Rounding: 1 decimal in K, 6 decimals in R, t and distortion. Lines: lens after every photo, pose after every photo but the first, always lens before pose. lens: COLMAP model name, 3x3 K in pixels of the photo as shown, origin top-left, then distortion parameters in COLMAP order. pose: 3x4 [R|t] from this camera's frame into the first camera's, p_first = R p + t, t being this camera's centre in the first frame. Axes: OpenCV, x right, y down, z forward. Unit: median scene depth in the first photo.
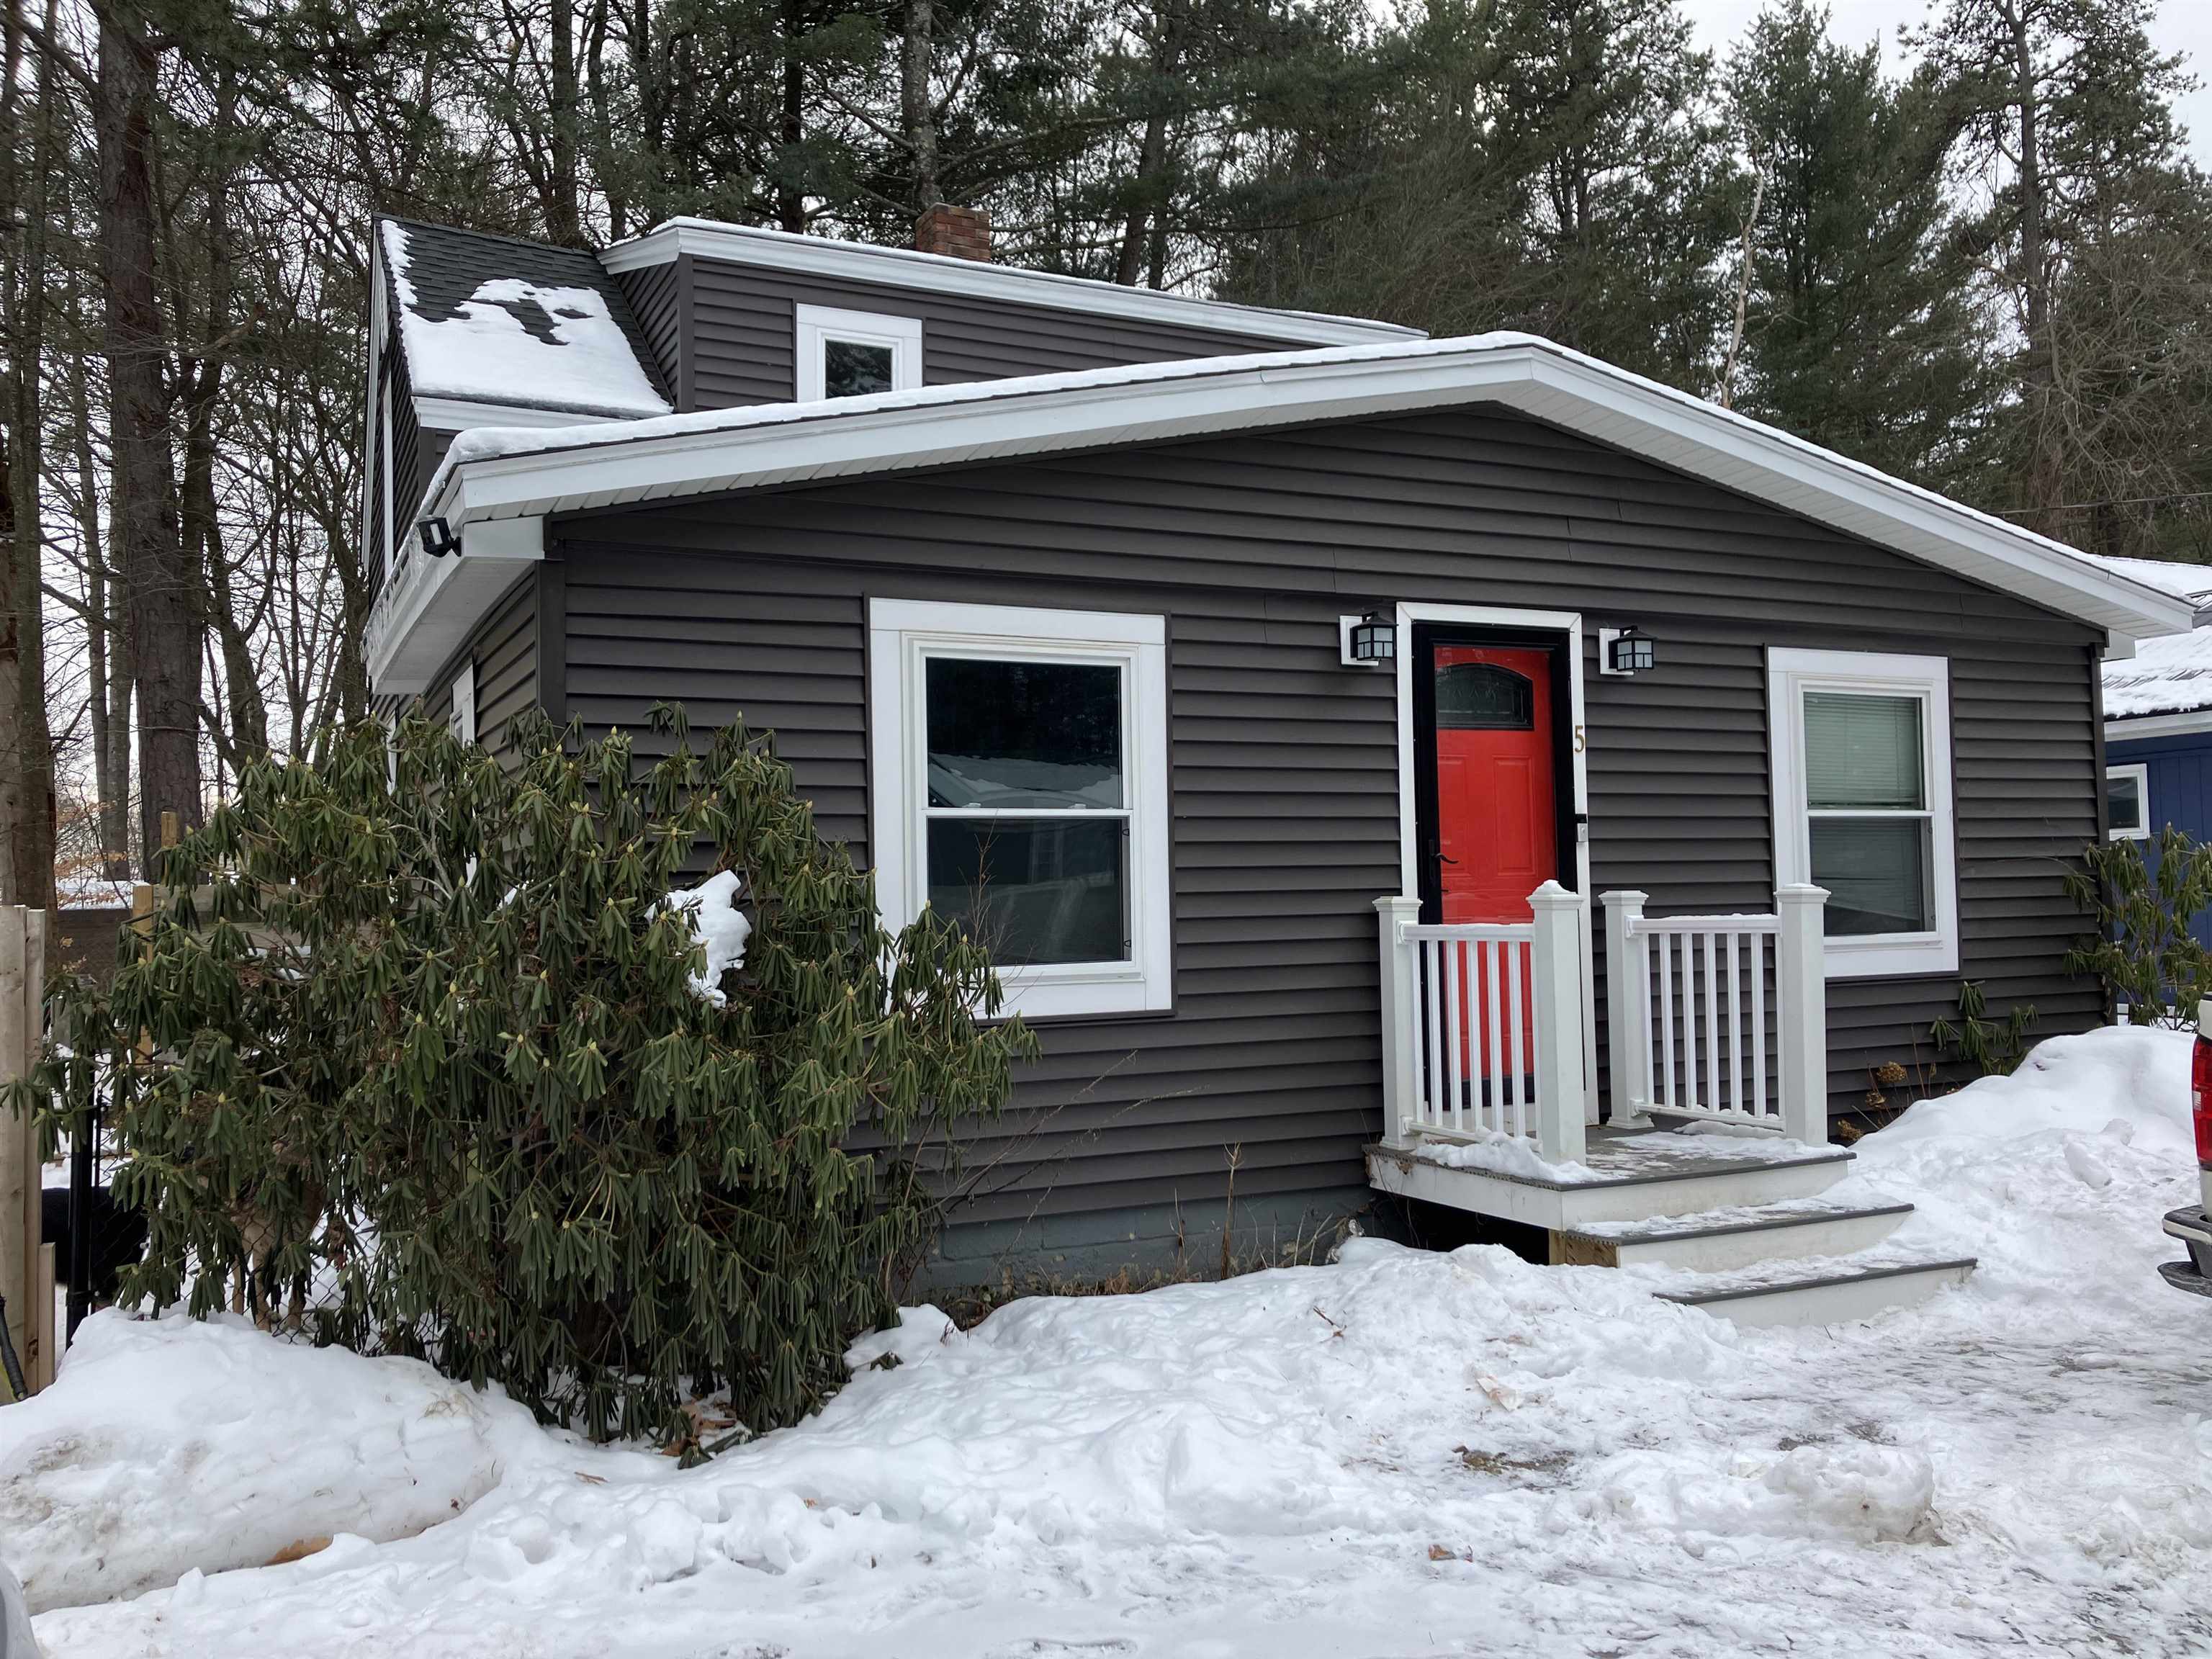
lens RADIAL K [[1814.4, 0, 1104.6], [0, 1814.4, 828.6], [0, 0, 1]] dist [0.048118, -0.077203]
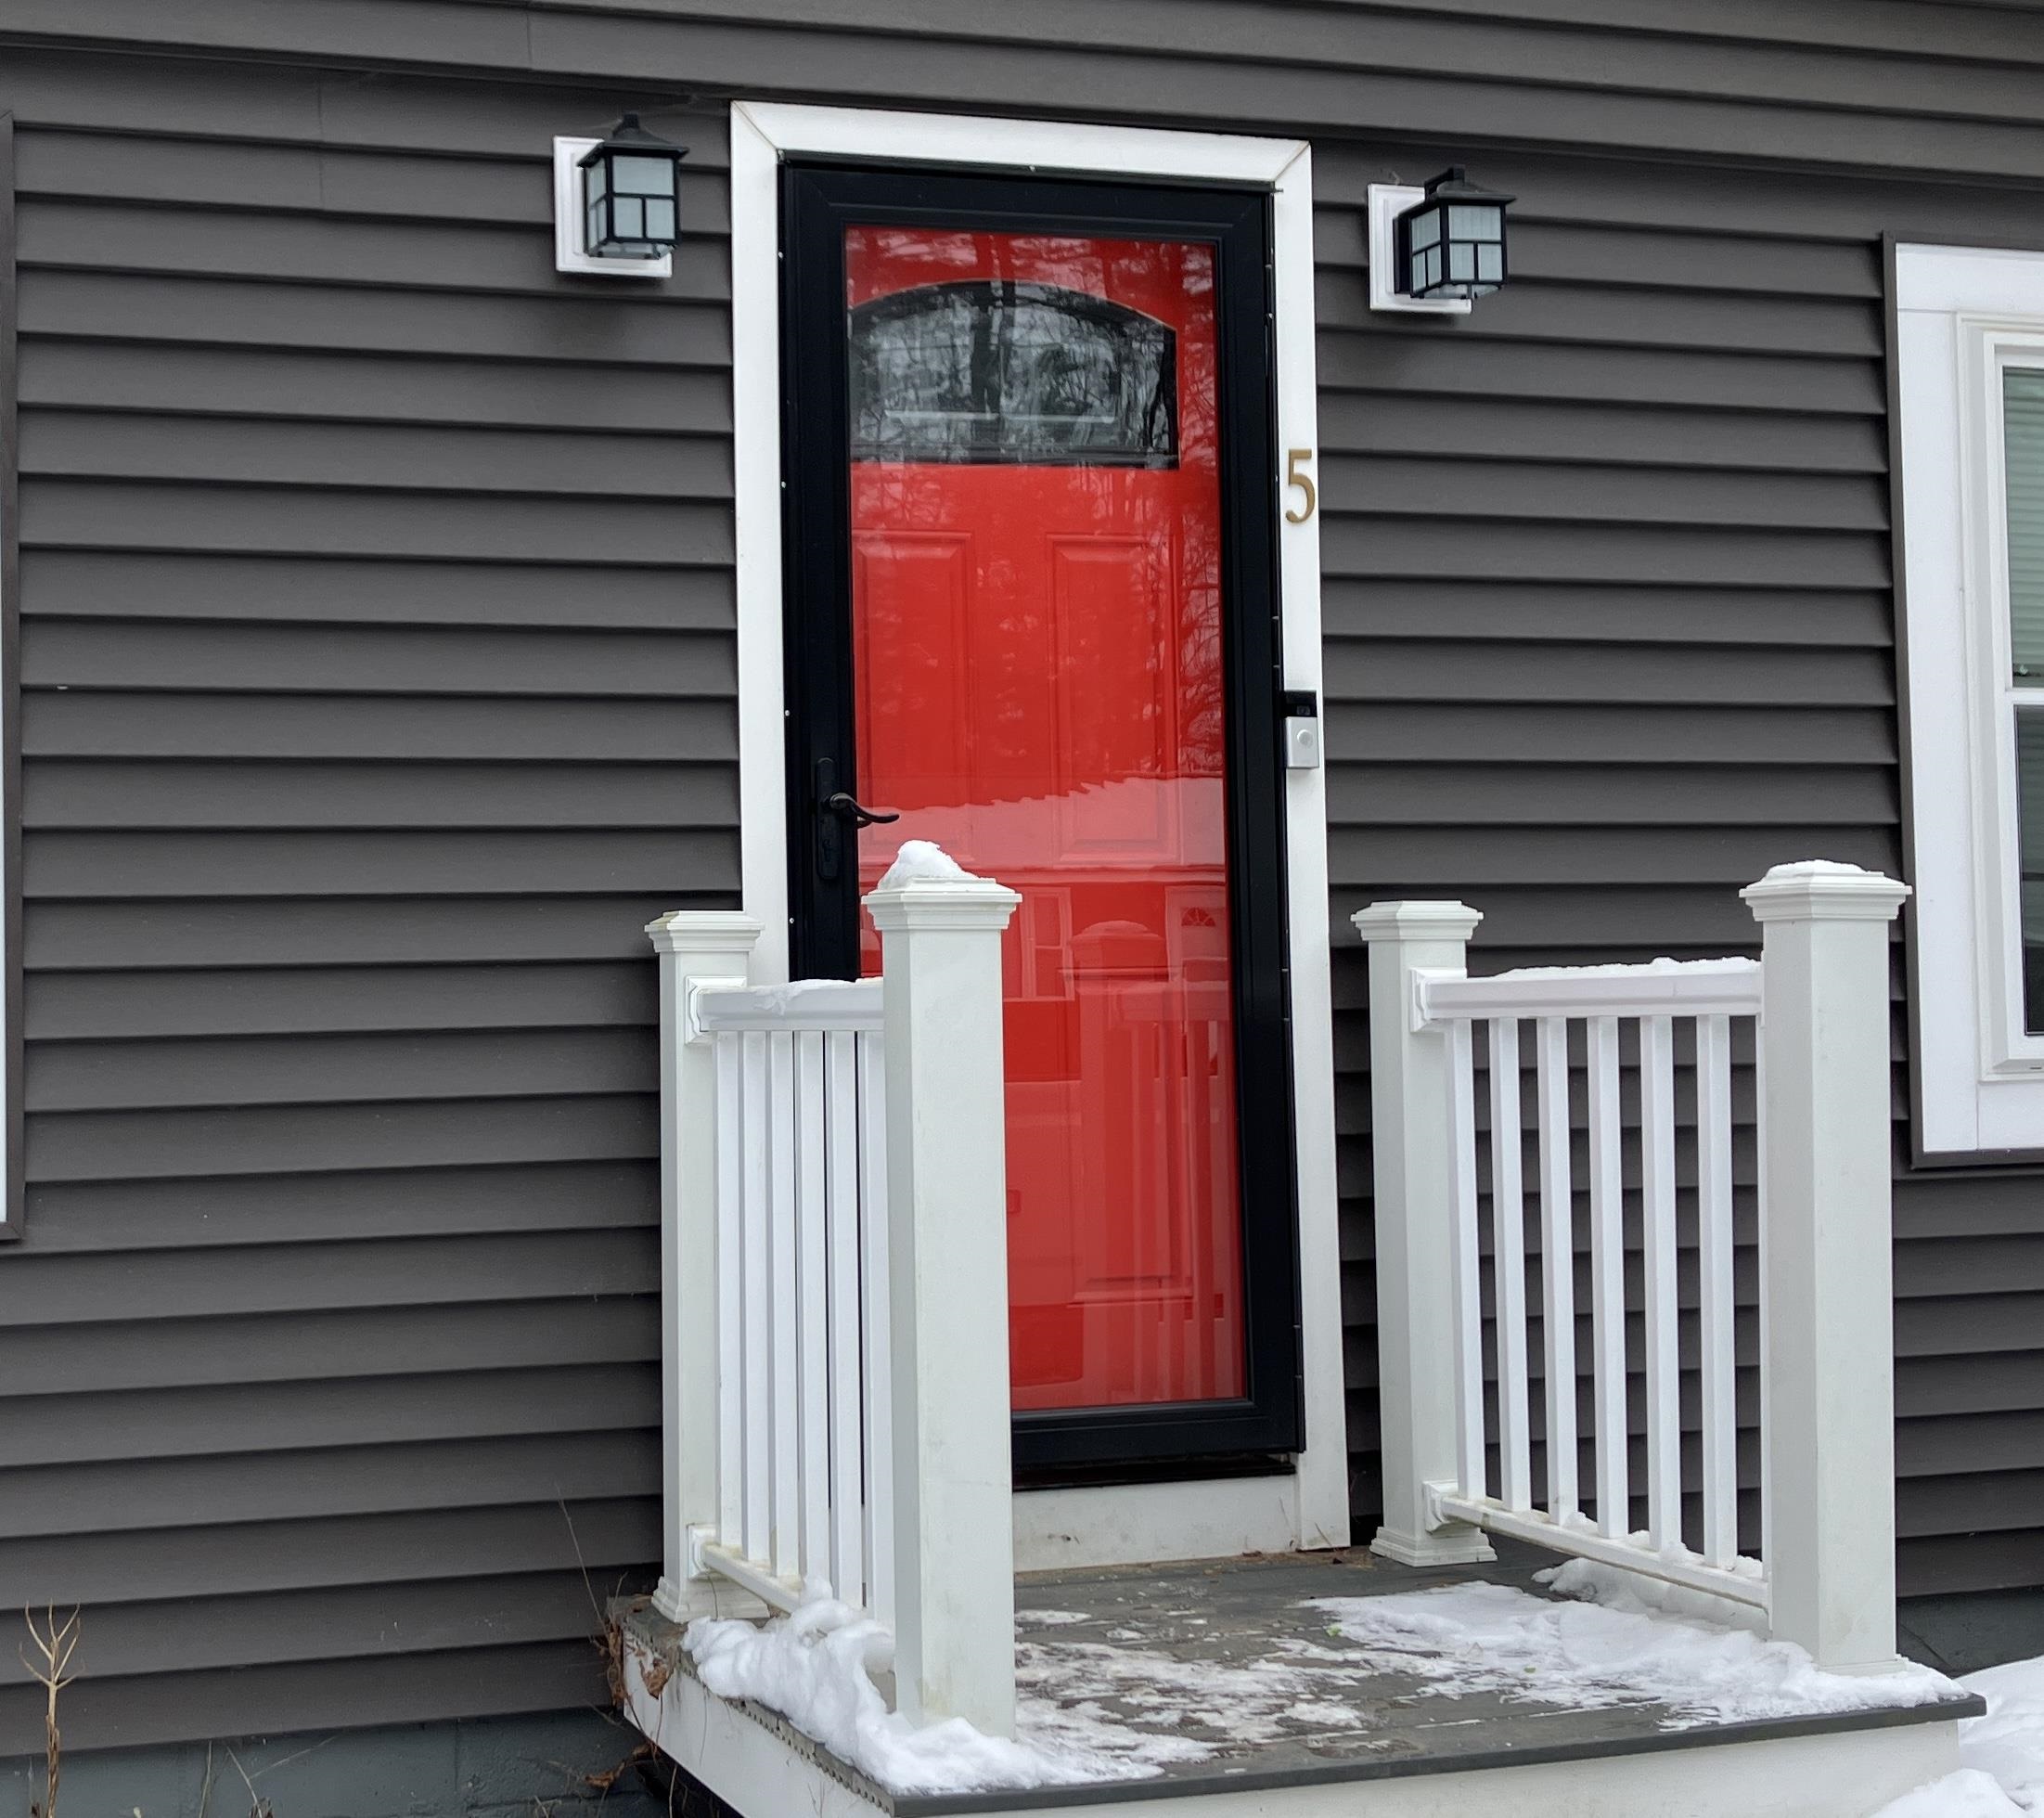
lens RADIAL K [[2741.8, 0, 1019.6], [0, 2741.8, 911.7], [0, 0, 1]] dist [0.049337, 0.000000]
pose [[0.987814, -0.002293, -0.155625, 0.290854], [0.002631, 0.999995, 0.001961, 0.034710], [0.155619, -0.002347, 0.987814, 0.448340]]
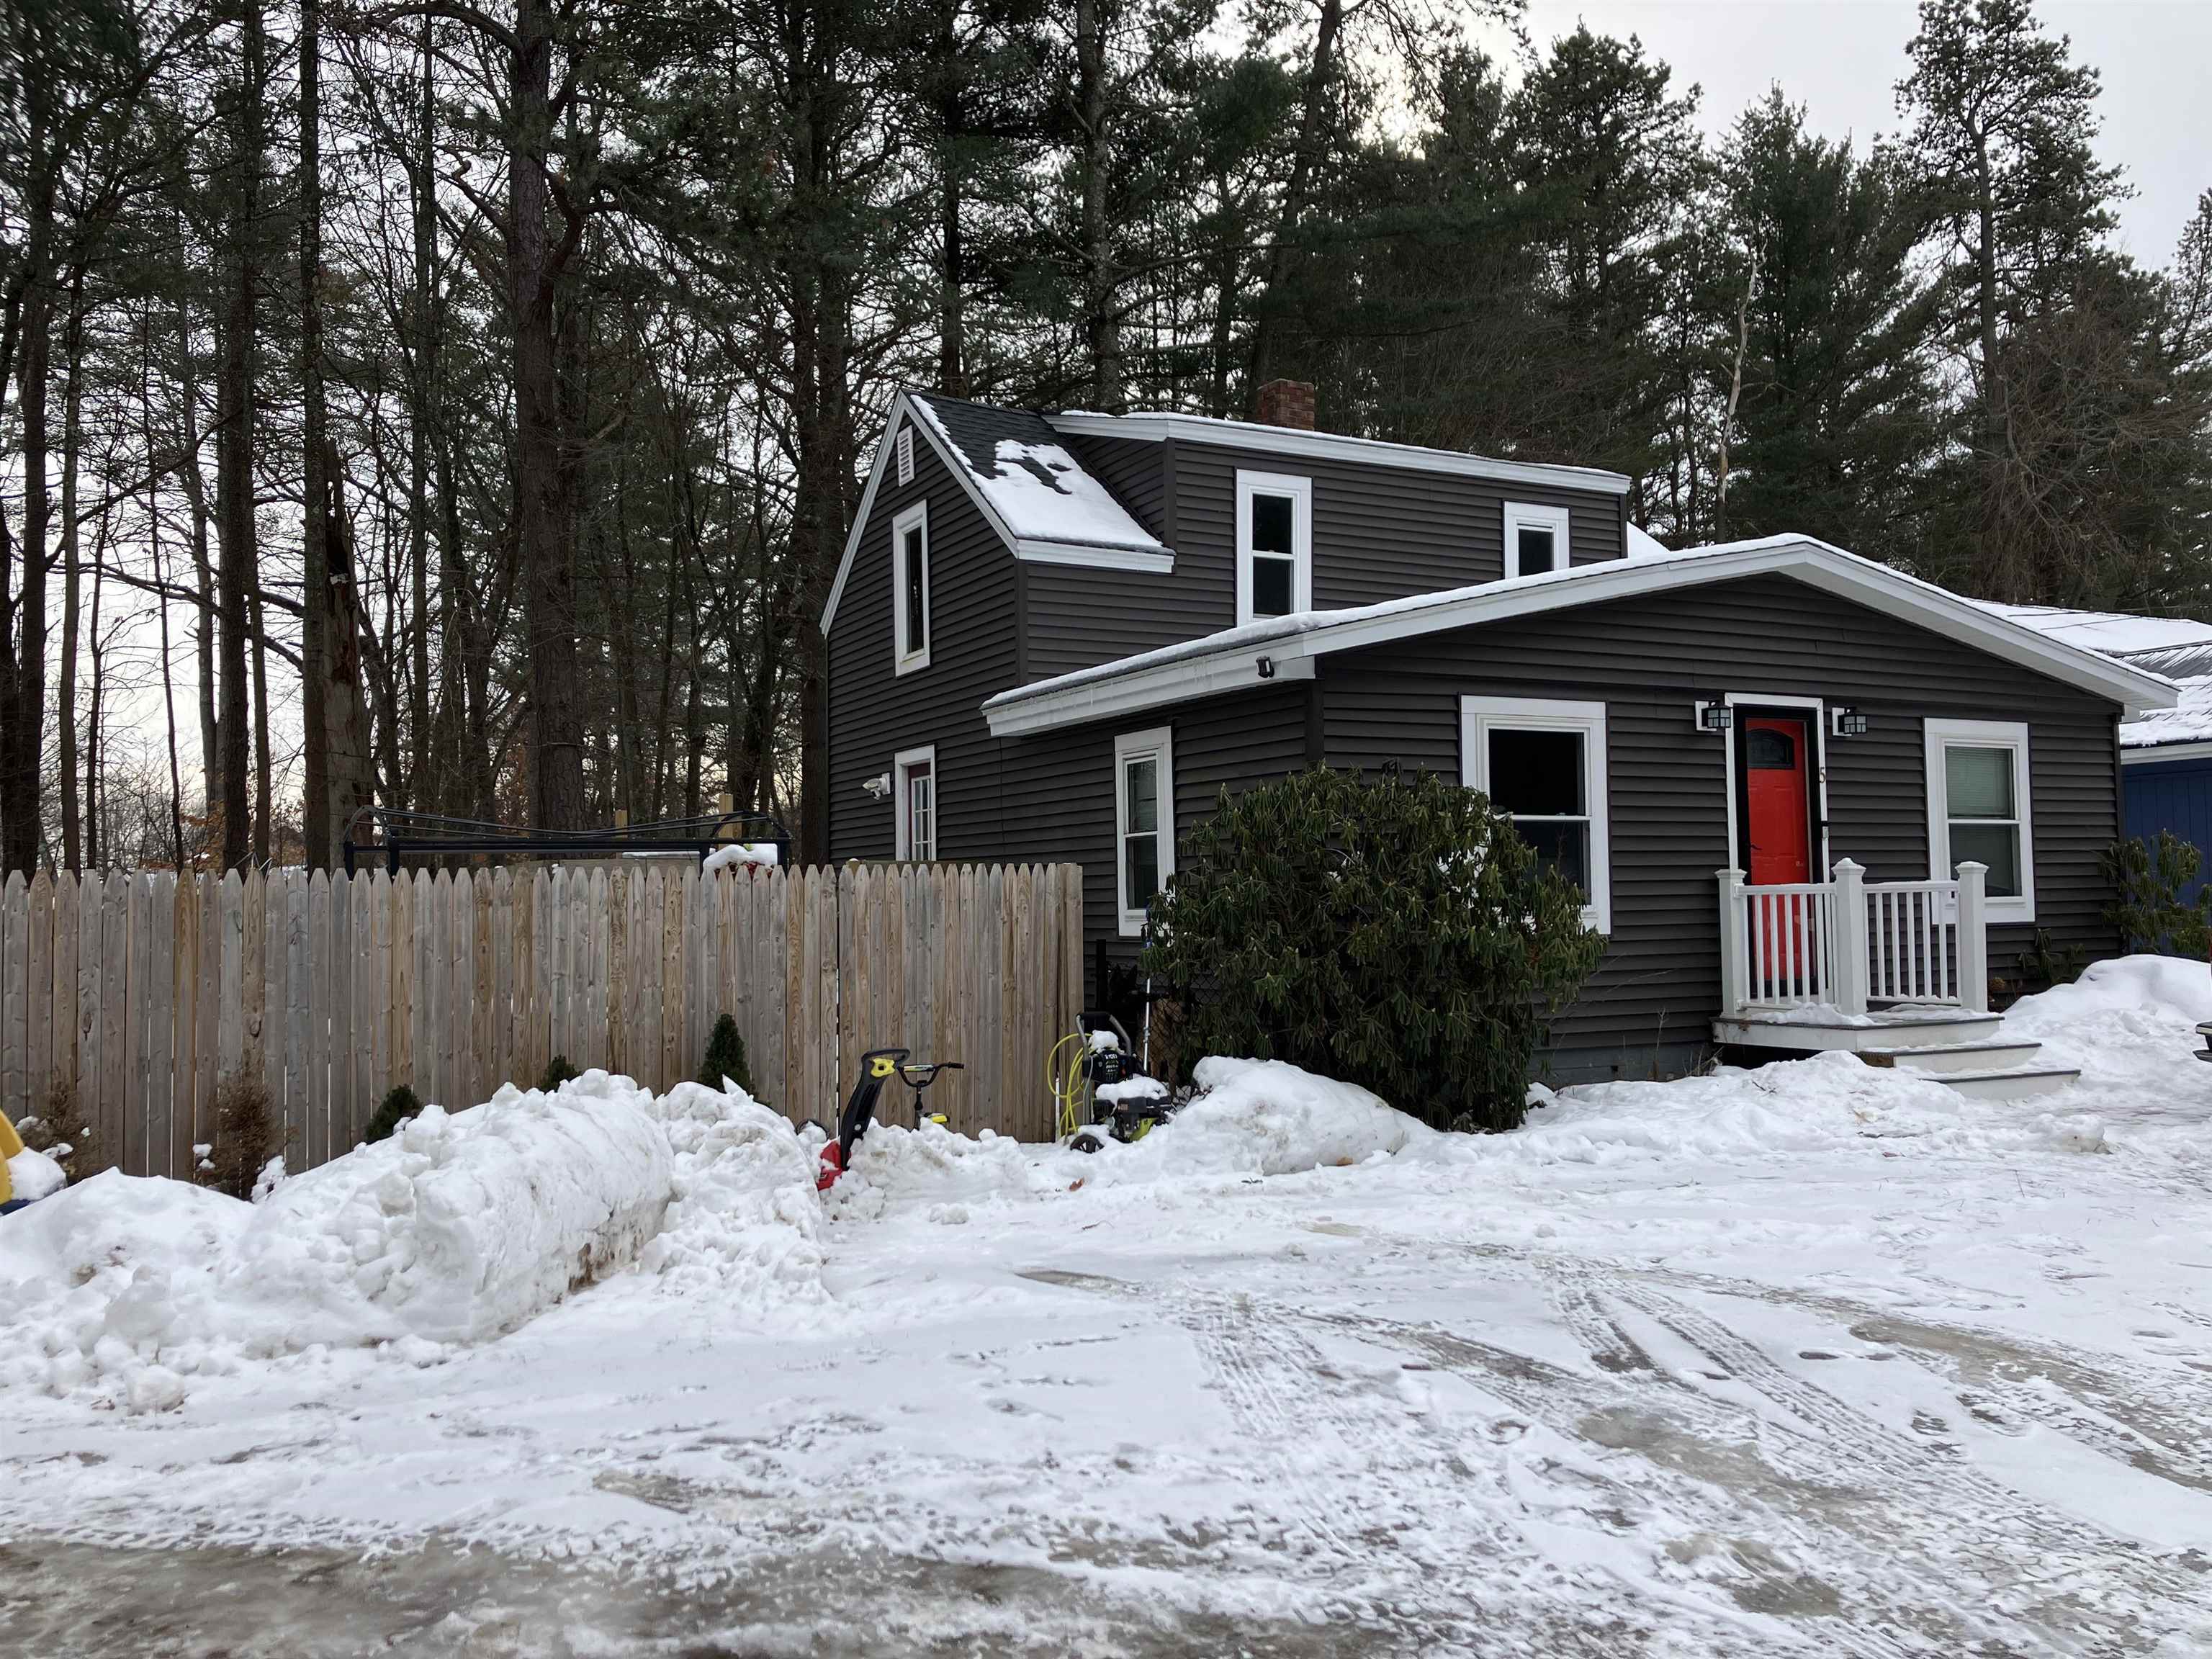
lens RADIAL K [[1814.4, 0, 1103.2], [0, 1814.4, 818.6], [0, 0, 1]] dist [0.048118, -0.077203]
pose [[0.999261, 0.006685, 0.037864, -0.449391], [-0.006400, 0.999950, -0.007634, 0.006537], [-0.037913, 0.007386, 0.999254, -0.619669]]
